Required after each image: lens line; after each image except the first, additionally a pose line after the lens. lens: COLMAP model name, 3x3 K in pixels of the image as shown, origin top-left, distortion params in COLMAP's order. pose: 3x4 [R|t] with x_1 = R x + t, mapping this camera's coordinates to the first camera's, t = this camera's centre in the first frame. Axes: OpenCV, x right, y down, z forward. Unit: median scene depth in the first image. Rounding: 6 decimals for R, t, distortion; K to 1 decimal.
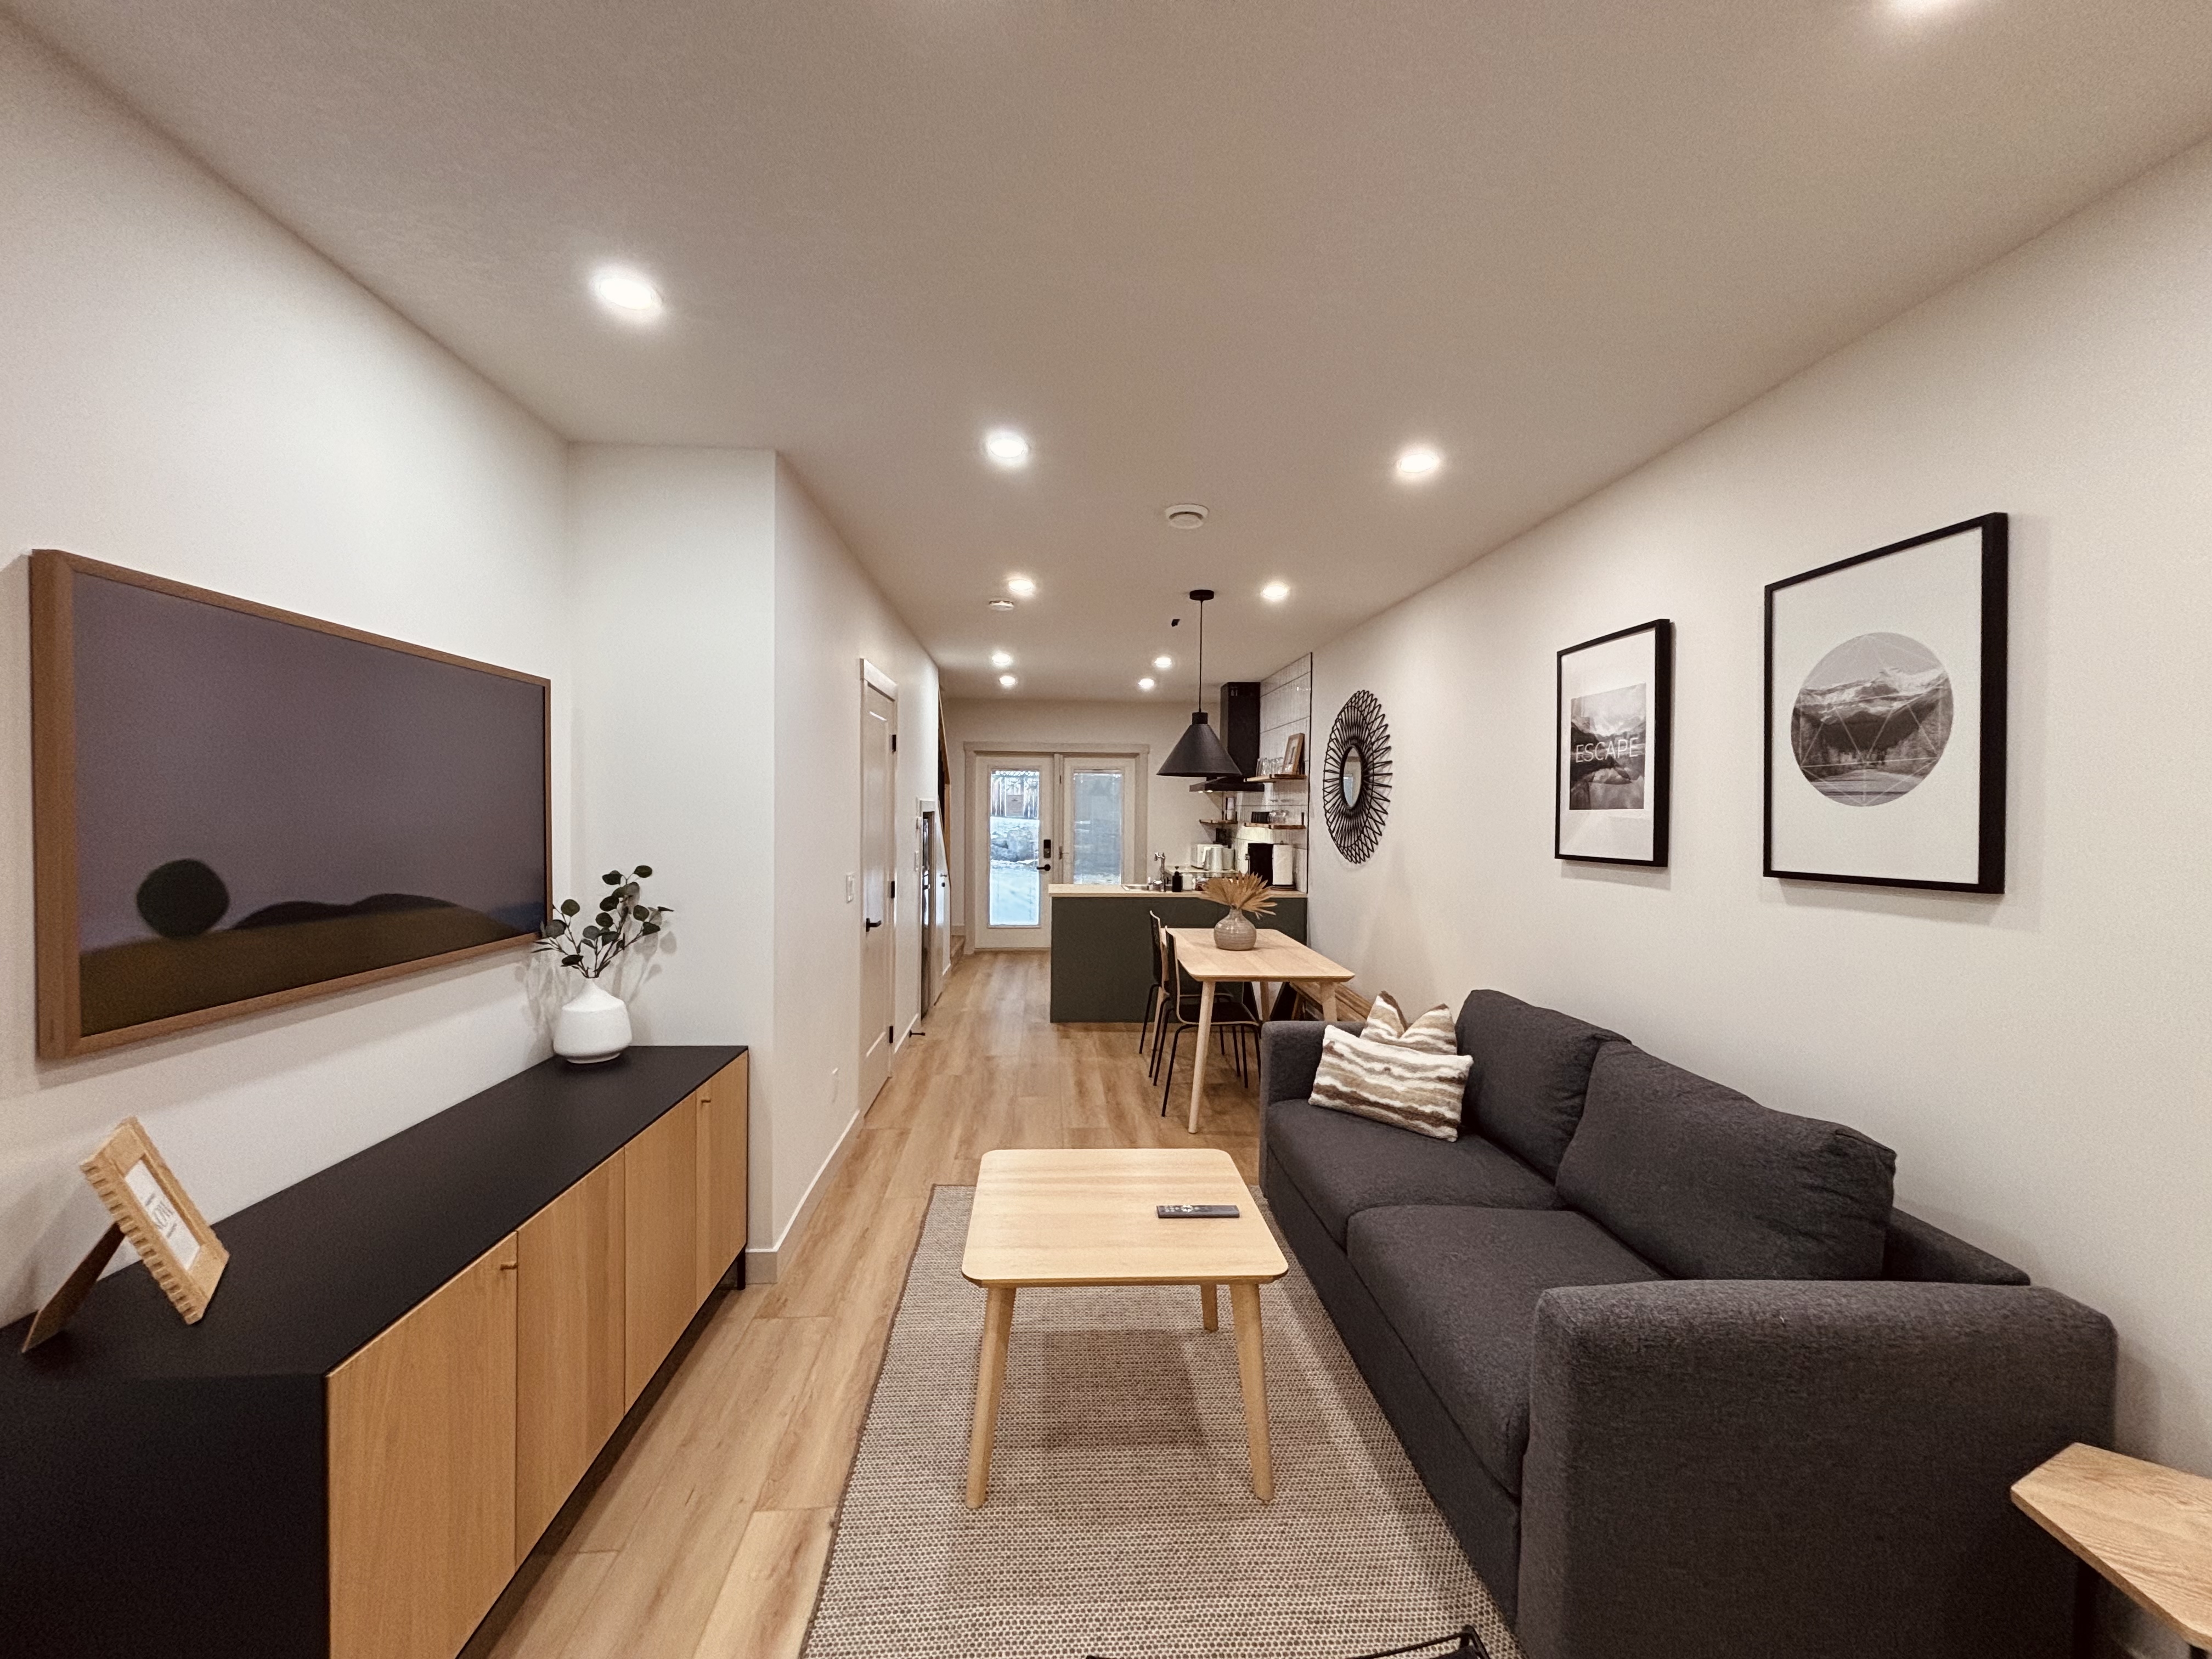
lens RADIAL K [[876.5, 0, 1053.2], [0, 876.5, 817.2], [0, 0, 1]] dist [0.001579, -0.000072]
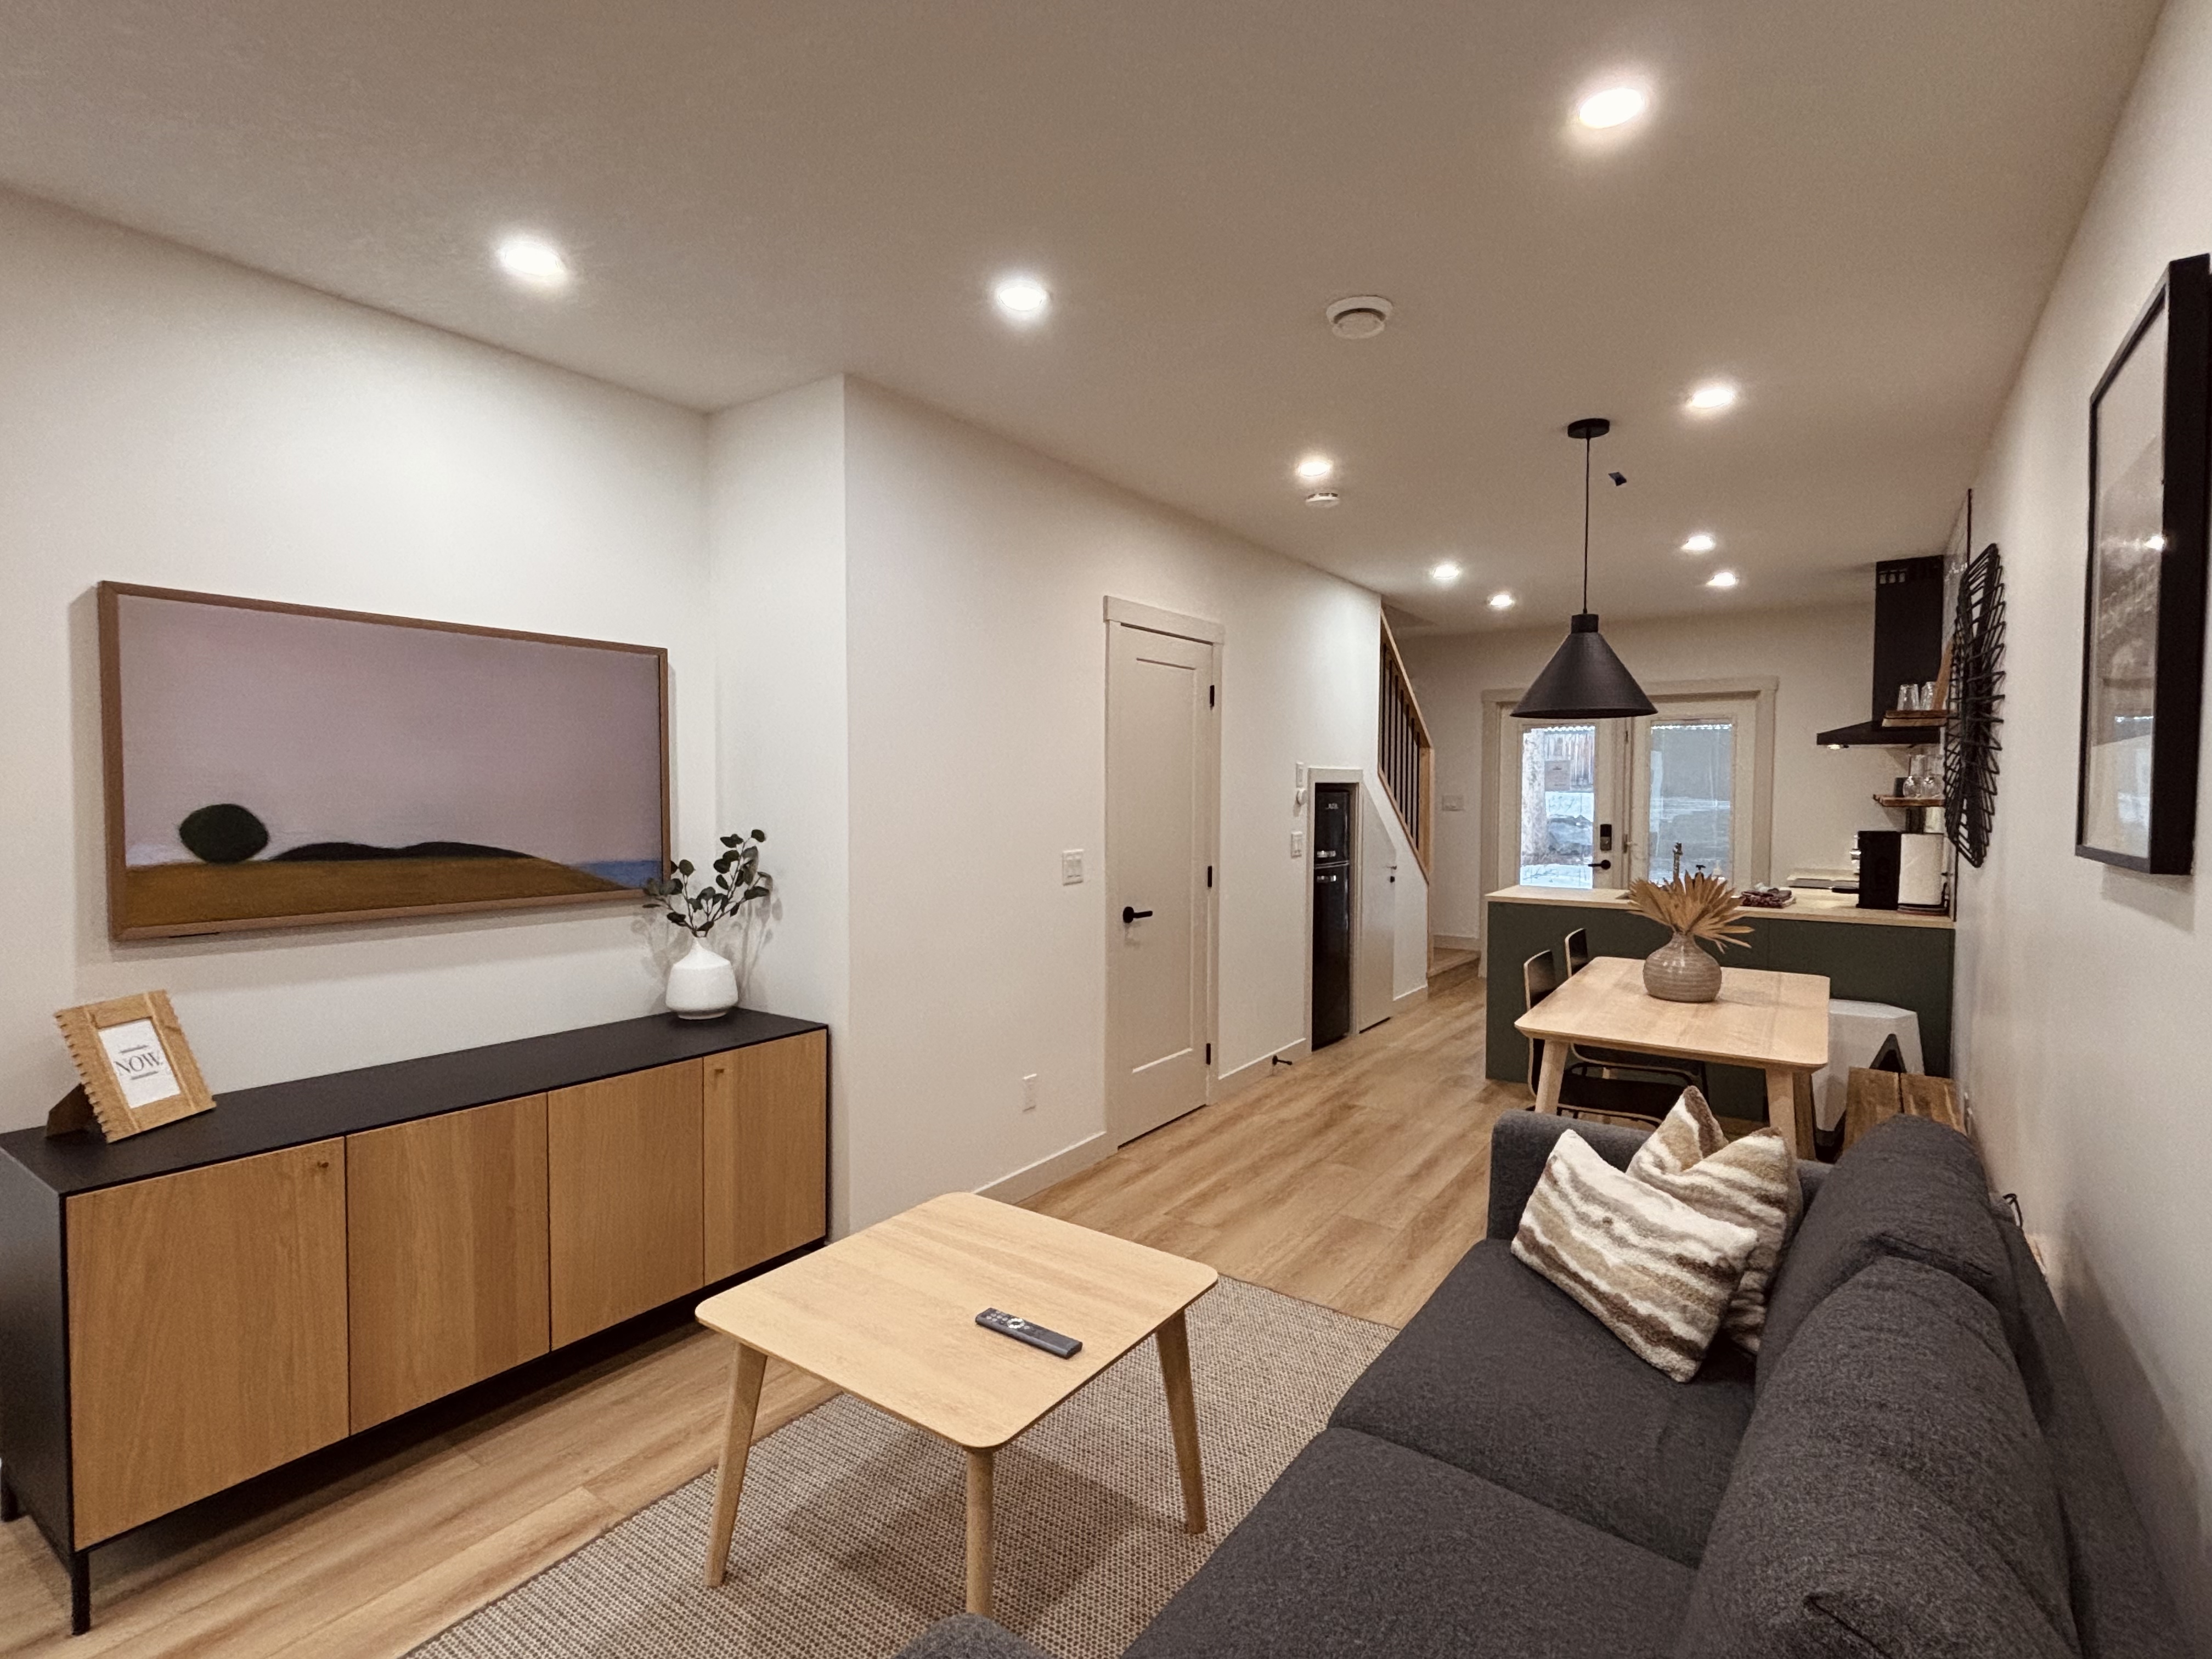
lens RADIAL K [[1042.3, 0, 1097.0], [0, 1042.3, 824.8], [0, 0, 1]] dist [0.038755, -0.045814]
pose [[0.800896, 0.015873, -0.598593, 0.535635], [-0.002070, 0.999716, 0.023740, 0.021619], [0.598800, -0.017774, 0.800701, 0.286517]]
